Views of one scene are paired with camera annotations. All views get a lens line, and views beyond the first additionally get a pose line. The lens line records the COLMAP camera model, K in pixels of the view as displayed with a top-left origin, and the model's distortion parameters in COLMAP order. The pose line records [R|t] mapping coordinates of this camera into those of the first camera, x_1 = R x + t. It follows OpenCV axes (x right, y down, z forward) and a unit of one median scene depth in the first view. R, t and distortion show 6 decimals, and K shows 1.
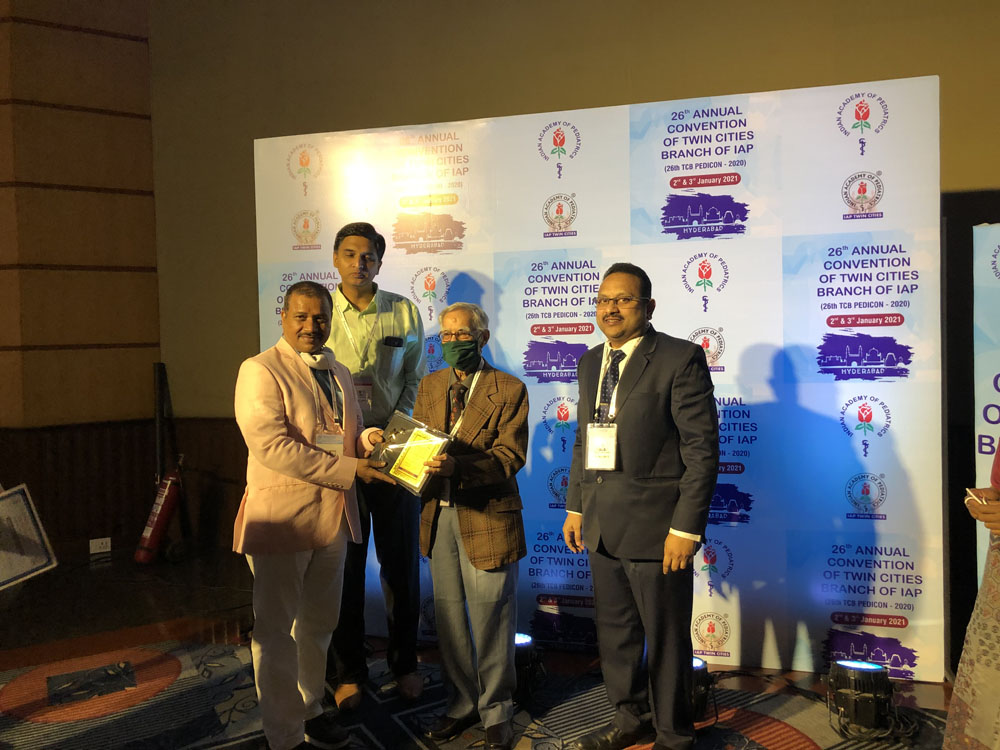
lens RADIAL K [[822.0, 0, 502.2], [0, 822.0, 373.3], [0, 0, 1]] dist [0.037365, -0.026771]
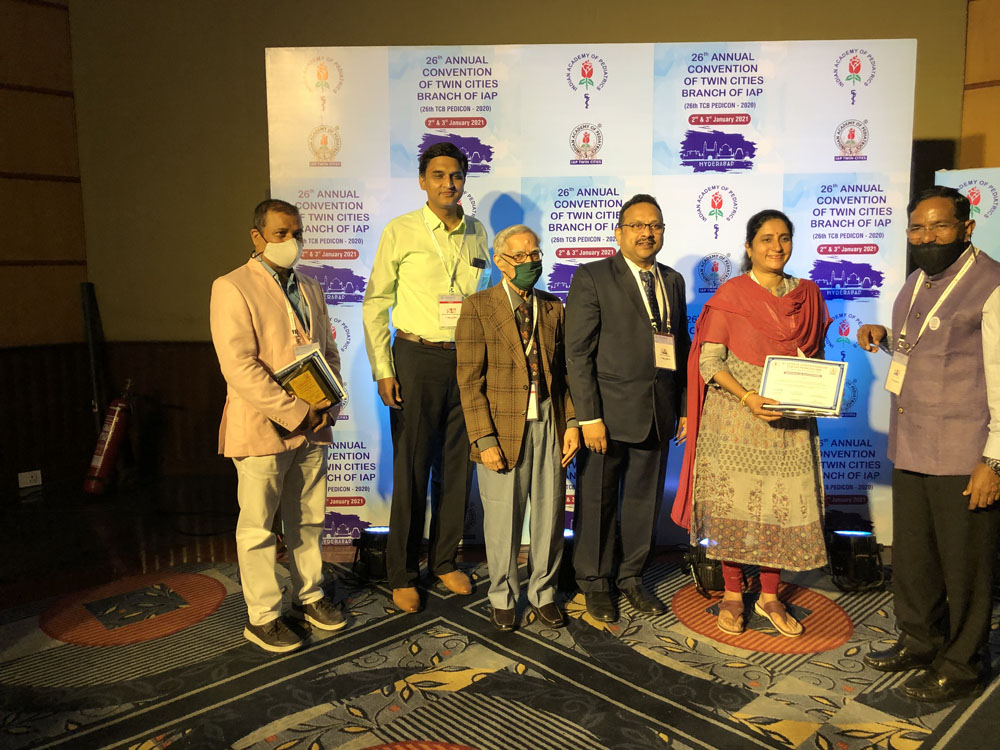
lens RADIAL K [[822.0, 0, 505.4], [0, 822.0, 371.1], [0, 0, 1]] dist [0.037365, -0.026771]
pose [[0.971208, -0.014157, 0.237811, -0.302914], [-0.004864, 0.996847, 0.079205, 0.017436], [-0.238183, -0.078081, 0.968077, -0.032881]]
